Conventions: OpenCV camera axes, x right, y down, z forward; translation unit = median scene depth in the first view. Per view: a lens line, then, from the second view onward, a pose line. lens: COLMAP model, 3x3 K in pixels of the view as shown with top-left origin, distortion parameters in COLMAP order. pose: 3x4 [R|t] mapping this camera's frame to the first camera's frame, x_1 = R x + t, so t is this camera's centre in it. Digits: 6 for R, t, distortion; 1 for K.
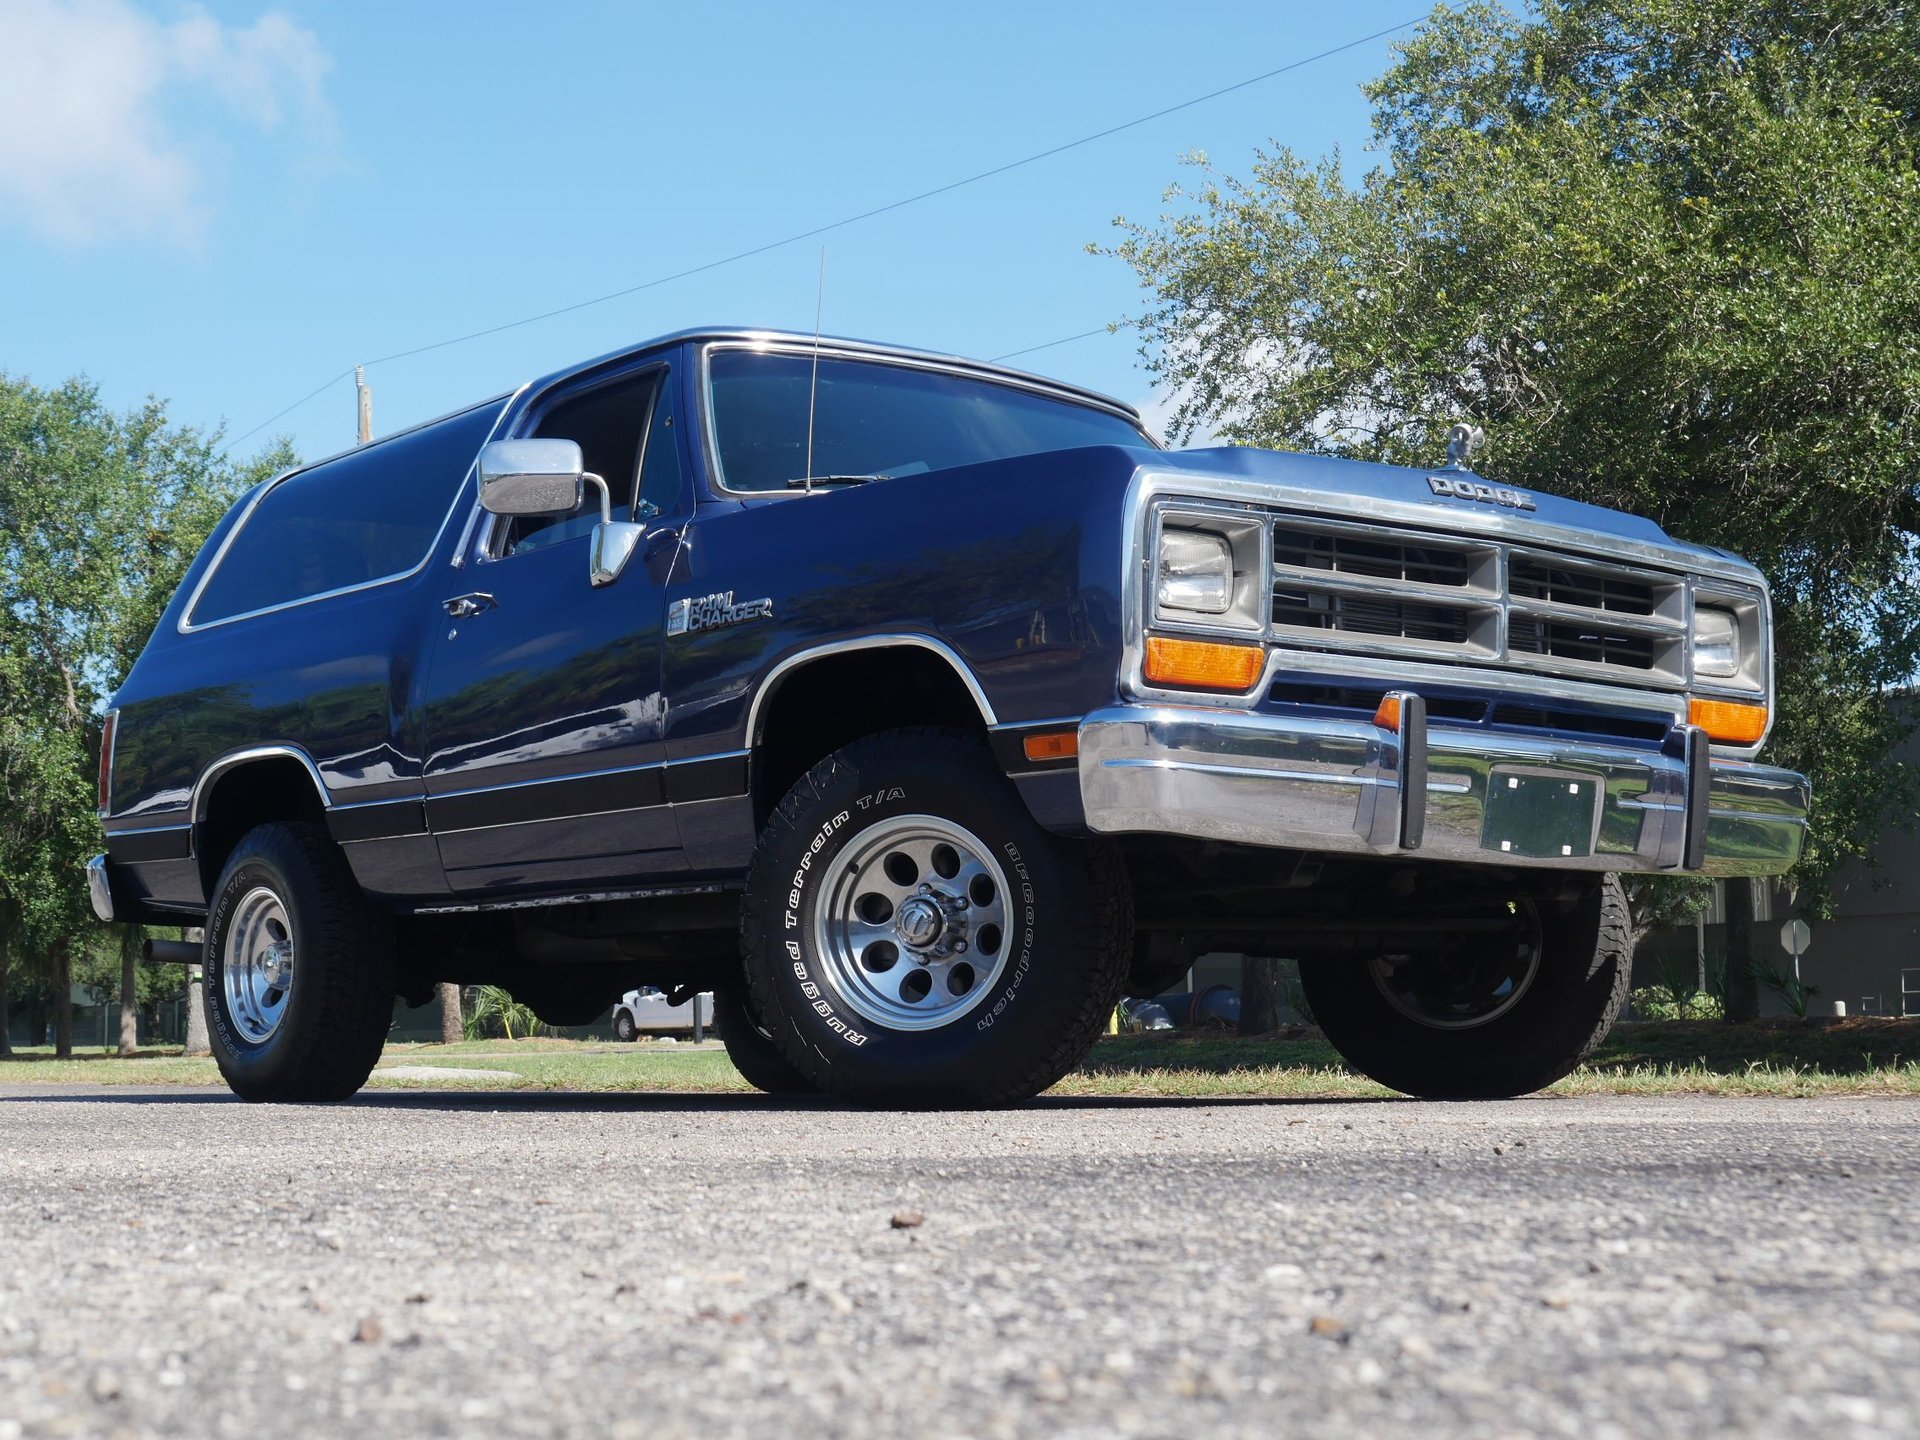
lens RADIAL K [[2861.1, 0, 962.7], [0, 2861.1, 765.5], [0, 0, 1]] dist [0.006506, -0.006452]
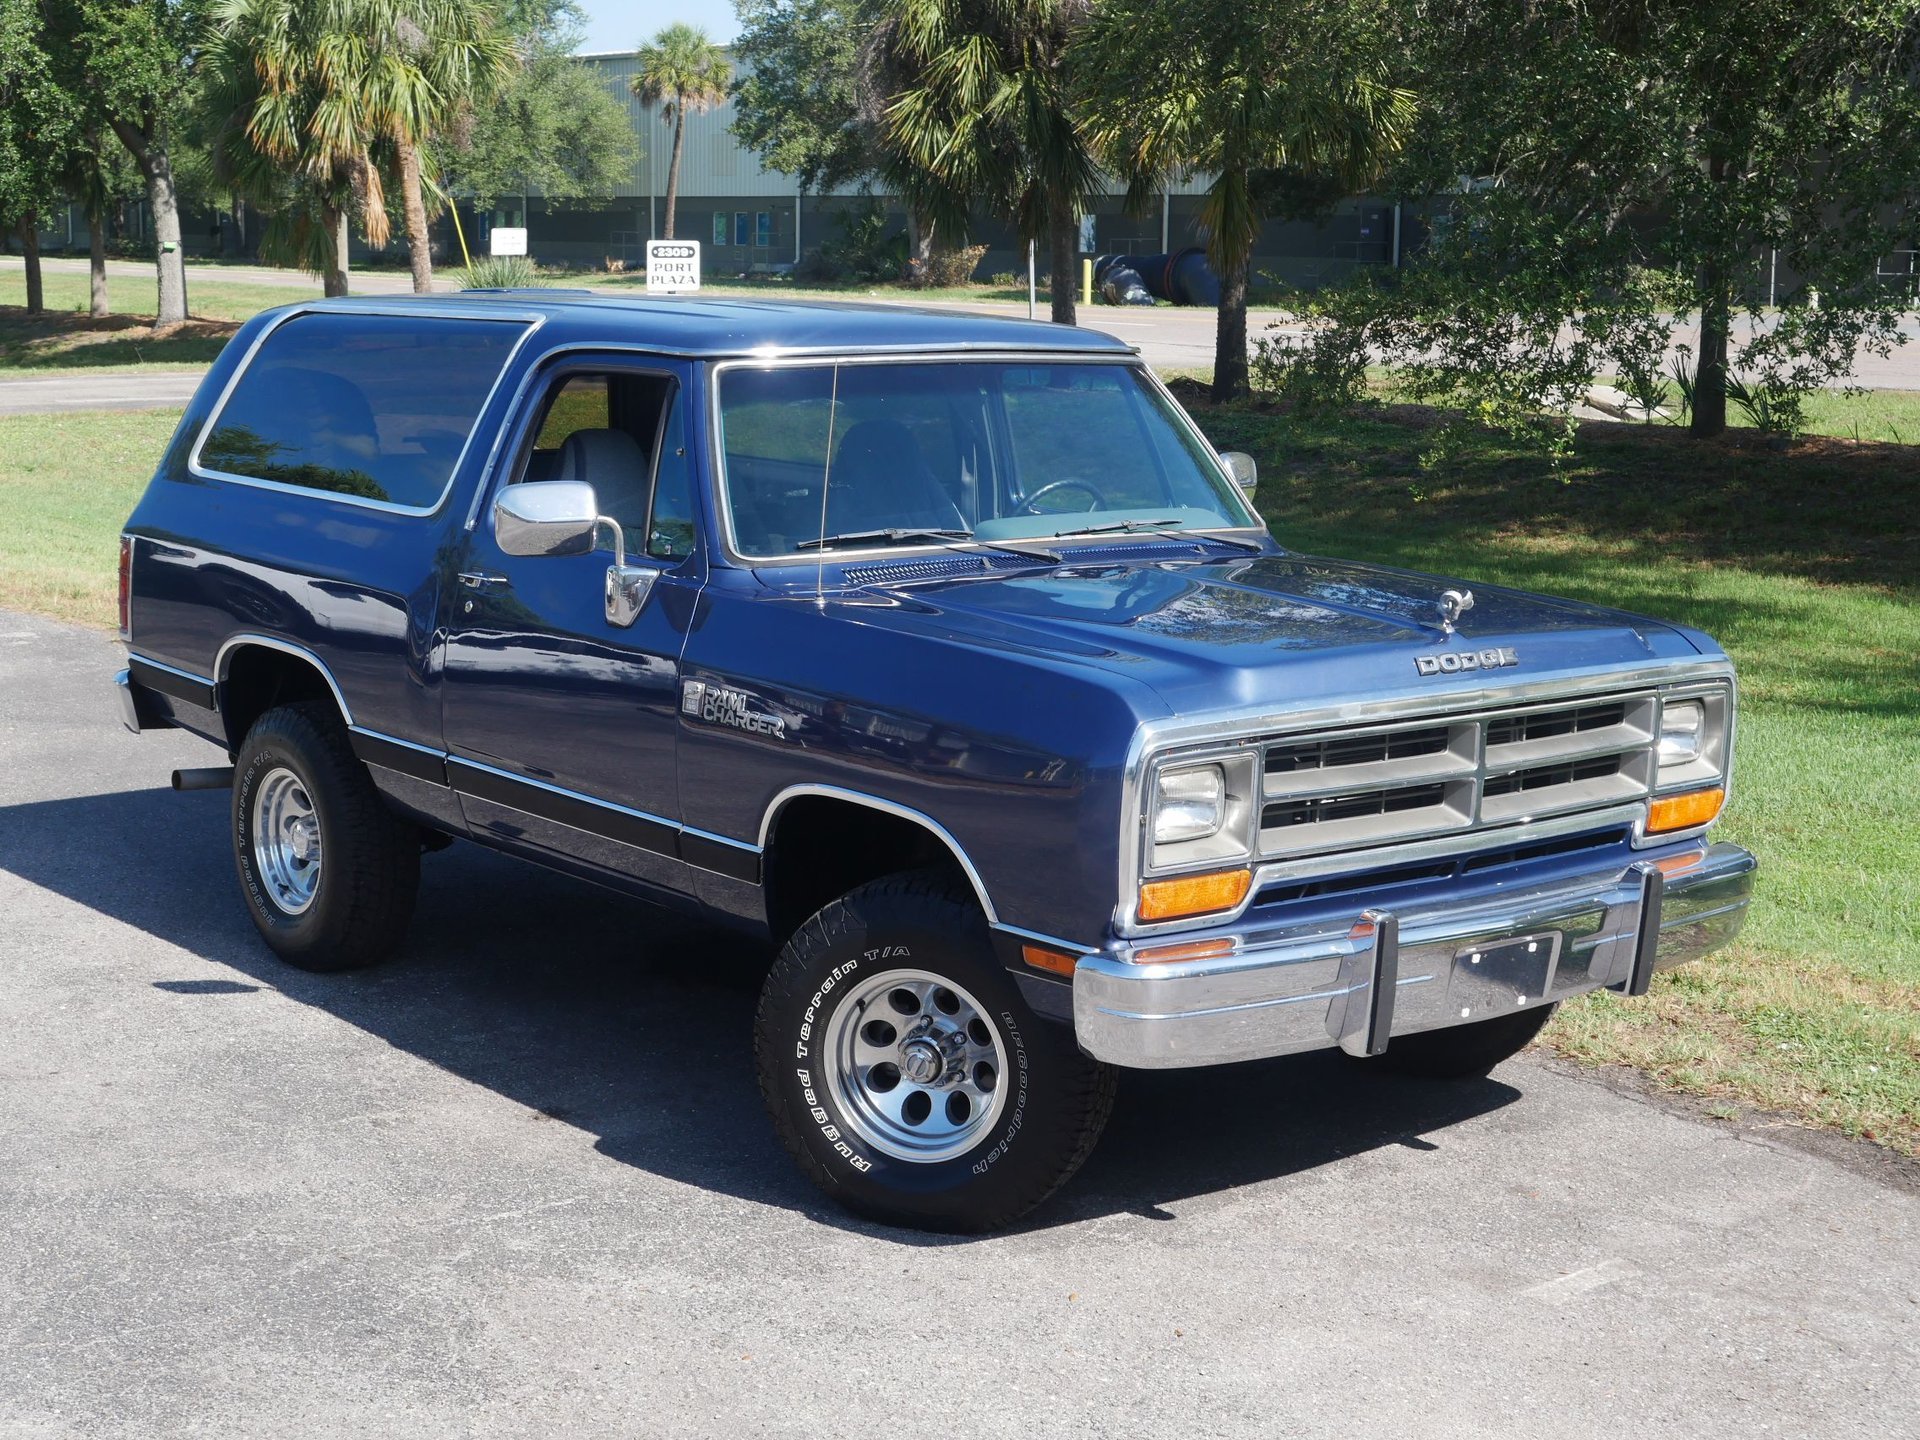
lens RADIAL K [[2844.3, 0, 961.0], [0, 2844.3, 750.8], [0, 0, 1]] dist [0.005952, -0.033198]
pose [[0.999729, 0.019313, 0.012977, -0.016020], [-0.022097, 0.962734, 0.269546, -0.344734], [-0.007287, -0.269759, 0.962900, -0.005827]]
